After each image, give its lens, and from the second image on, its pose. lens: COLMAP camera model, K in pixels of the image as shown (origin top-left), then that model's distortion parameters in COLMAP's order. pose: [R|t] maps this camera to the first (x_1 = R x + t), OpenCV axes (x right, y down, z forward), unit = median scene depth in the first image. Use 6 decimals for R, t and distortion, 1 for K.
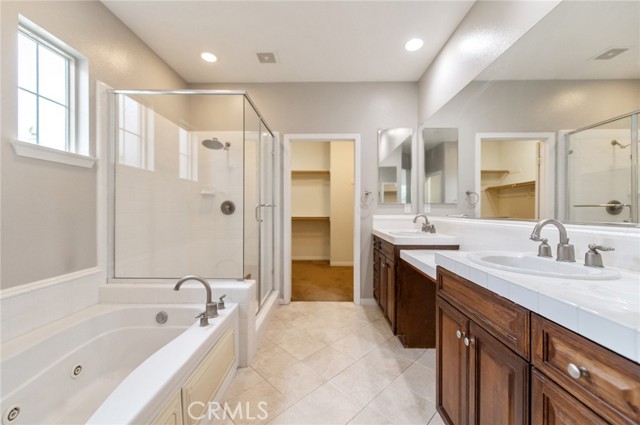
lens RADIAL K [[249.8, 0, 322.3], [0, 249.8, 210.9], [0, 0, 1]] dist [0.012211, -0.002815]
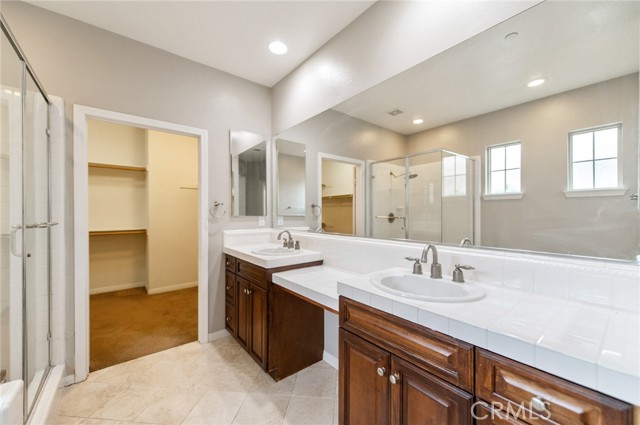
lens RADIAL K [[249.8, 0, 319.8], [0, 249.8, 213.4], [0, 0, 1]] dist [0.012211, -0.002815]
pose [[0.771500, -0.002519, 0.636225, -0.103910], [0.002755, 0.999996, 0.000618, -0.048555], [-0.636224, 0.001276, 0.771504, 0.177703]]
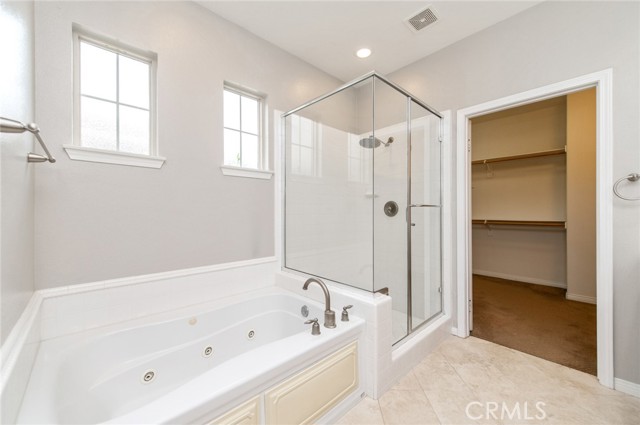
lens RADIAL K [[249.8, 0, 324.7], [0, 249.8, 213.2], [0, 0, 1]] dist [0.012211, -0.002815]
pose [[0.693773, -0.002273, -0.720190, 0.141280], [0.002529, 0.999997, -0.000720, 0.003489], [0.720189, -0.001321, 0.693777, 0.229812]]
